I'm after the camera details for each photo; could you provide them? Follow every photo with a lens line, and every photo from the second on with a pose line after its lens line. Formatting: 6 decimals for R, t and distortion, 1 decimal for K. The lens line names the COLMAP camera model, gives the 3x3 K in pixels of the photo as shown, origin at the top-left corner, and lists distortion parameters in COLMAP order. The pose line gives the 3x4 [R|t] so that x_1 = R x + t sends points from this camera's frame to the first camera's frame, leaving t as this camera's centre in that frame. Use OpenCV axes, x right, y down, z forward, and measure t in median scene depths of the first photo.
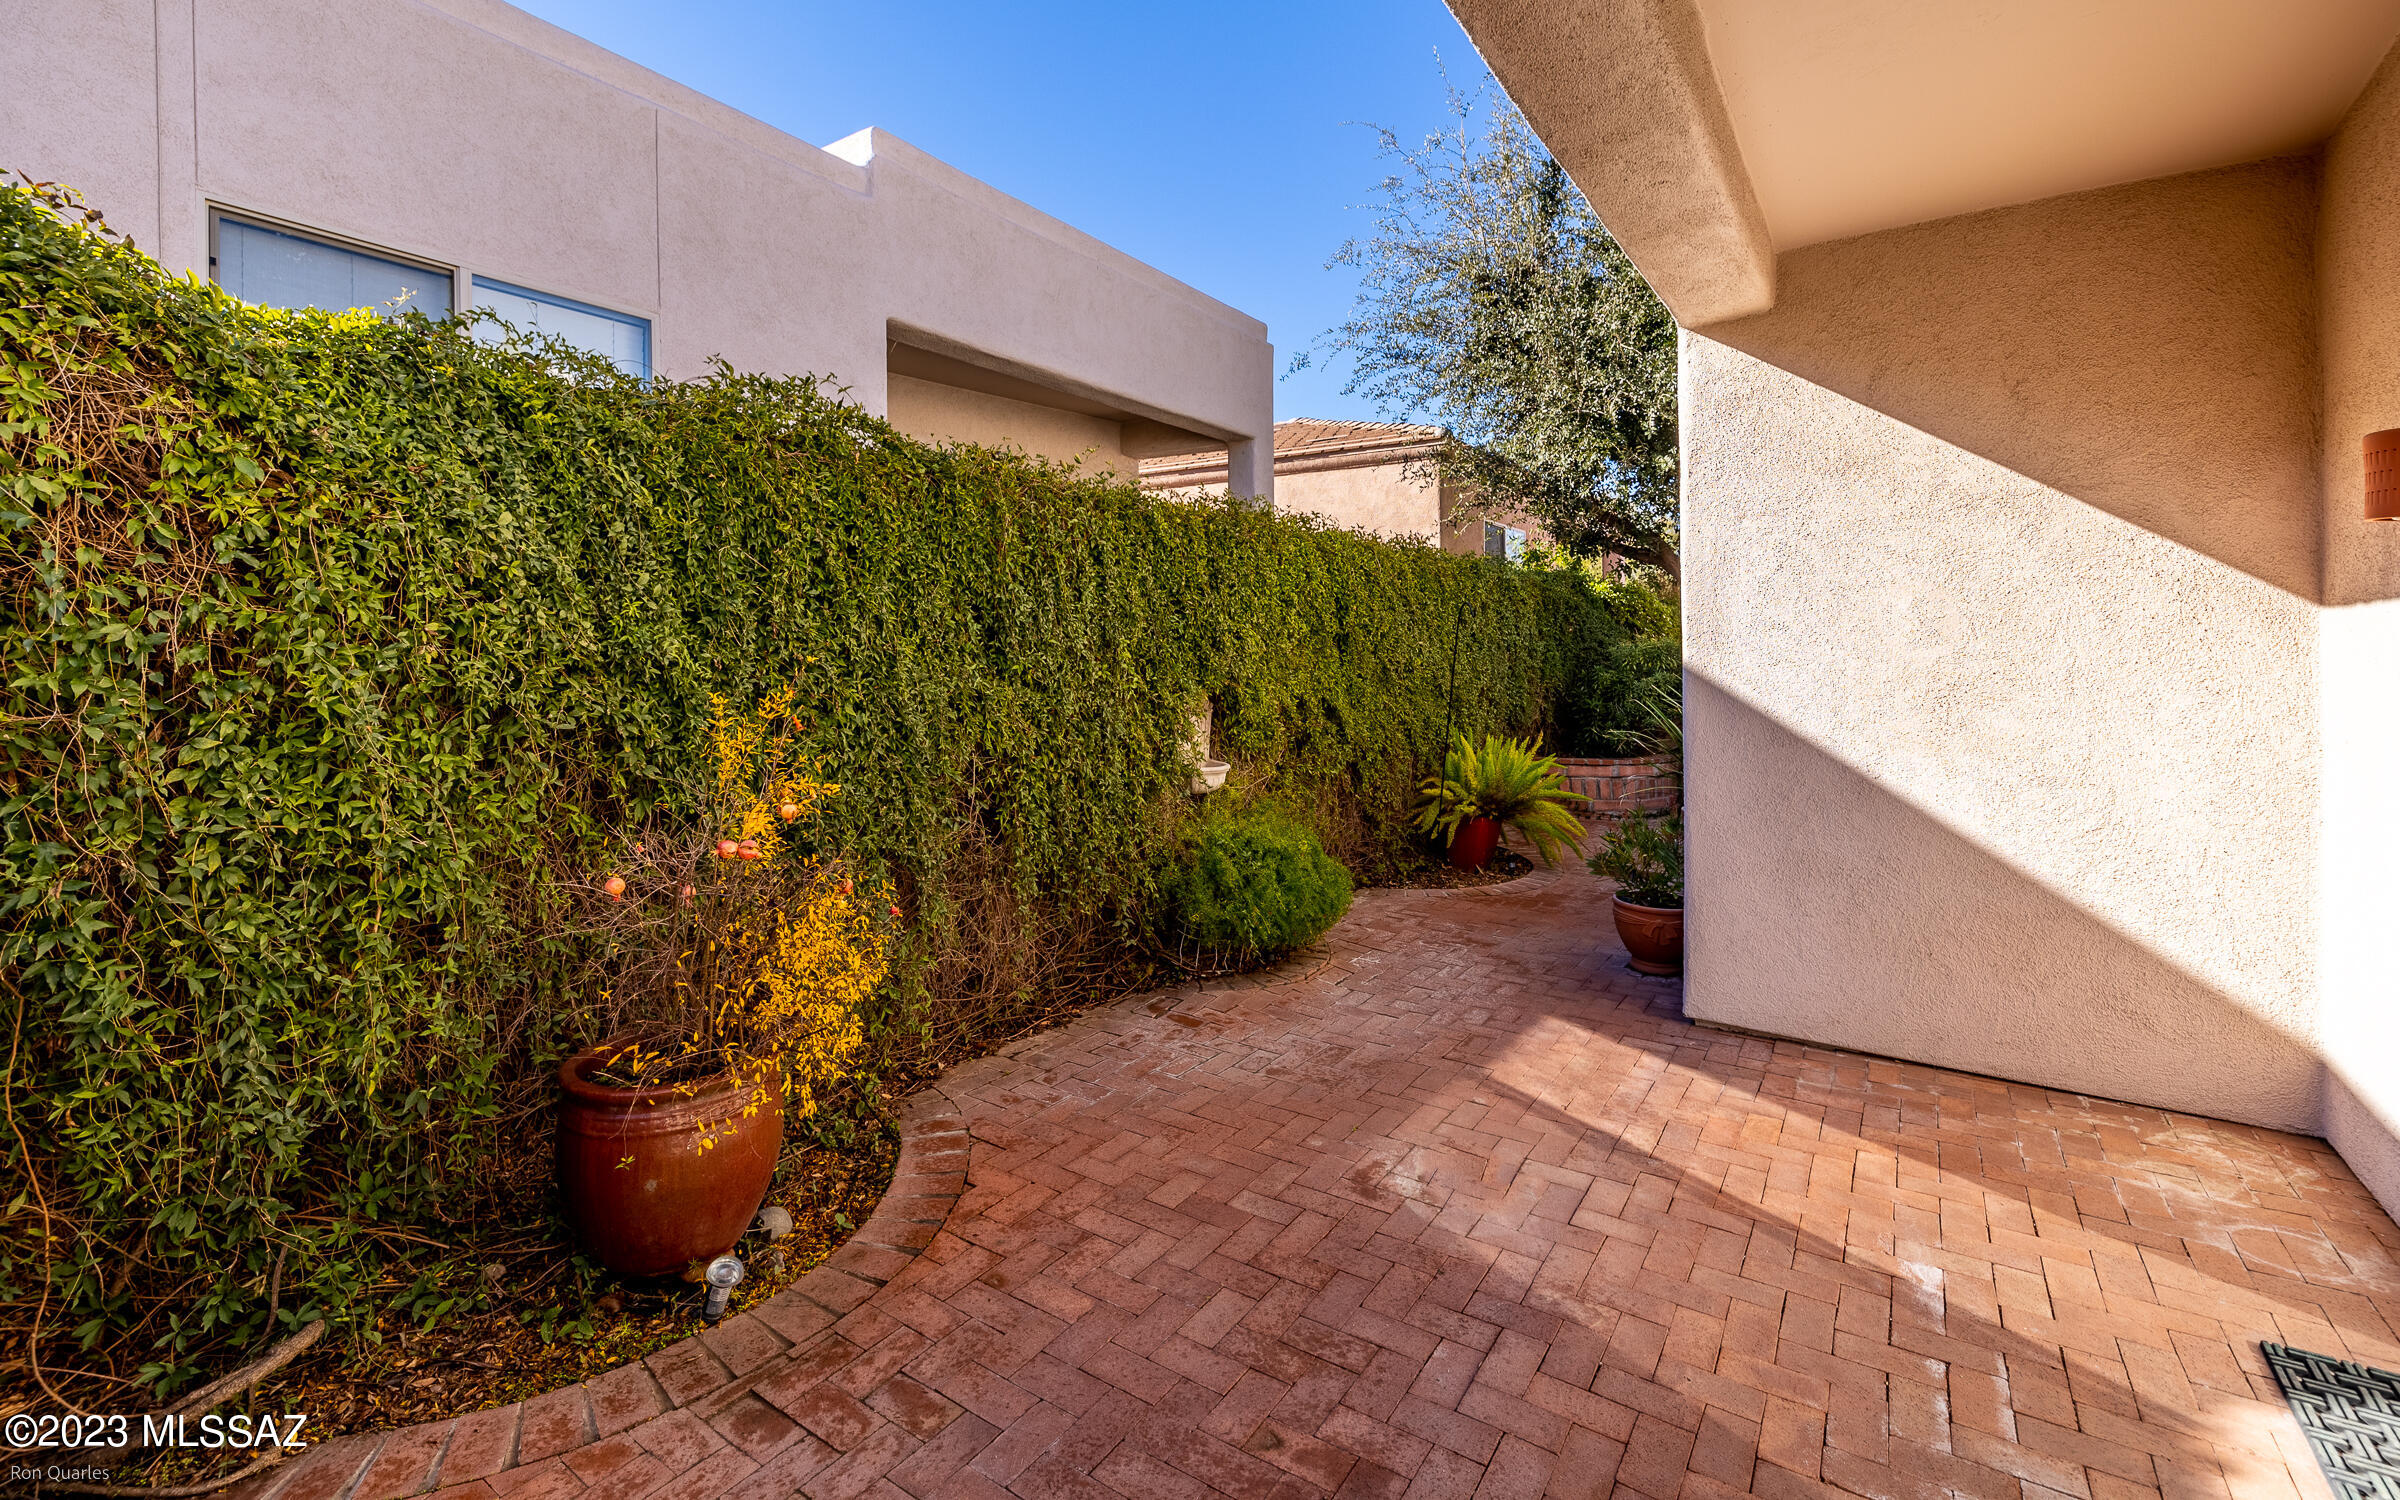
lens RADIAL K [[1014.1, 0, 1213.6], [0, 1014.1, 660.7], [0, 0, 1]] dist [-0.001909, 0.000170]
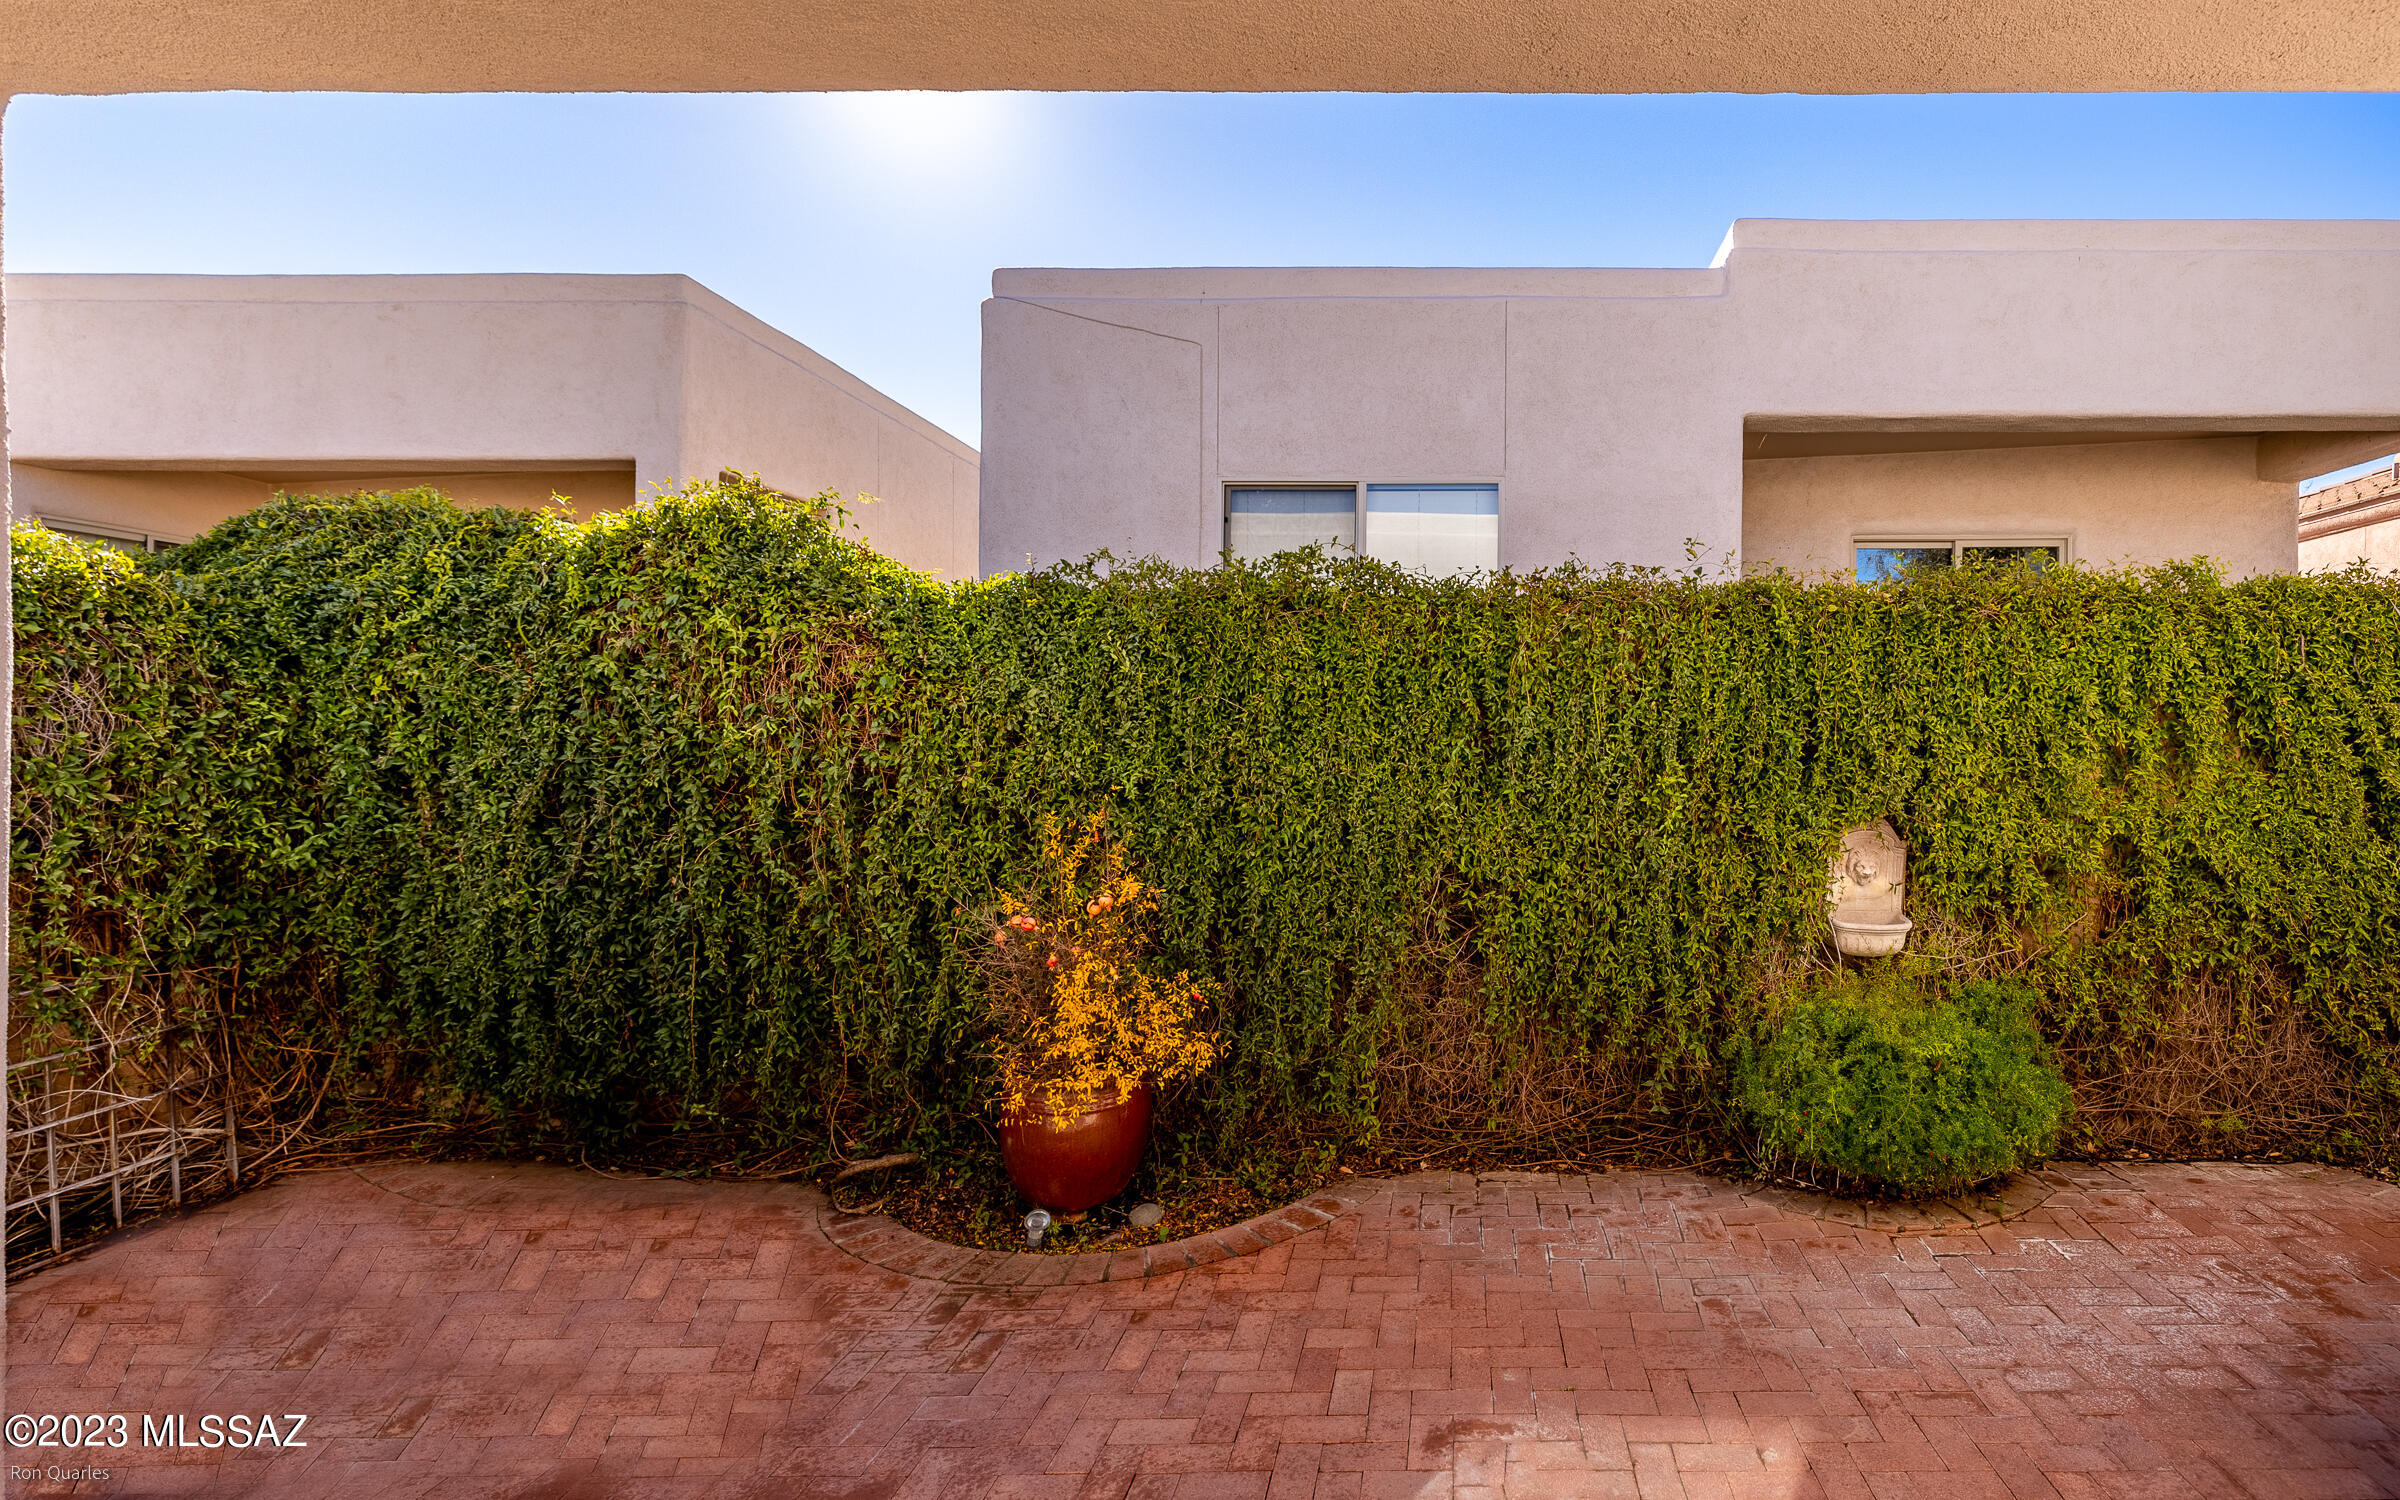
lens RADIAL K [[1014.1, 0, 1344.1], [0, 1014.1, 763.3], [0, 0, 1]] dist [-0.001909, 0.000170]
pose [[0.573106, 0.003607, -0.819474, 0.651885], [-0.003120, 0.999993, 0.002219, -0.028135], [0.819476, 0.001285, 0.573113, 0.379955]]
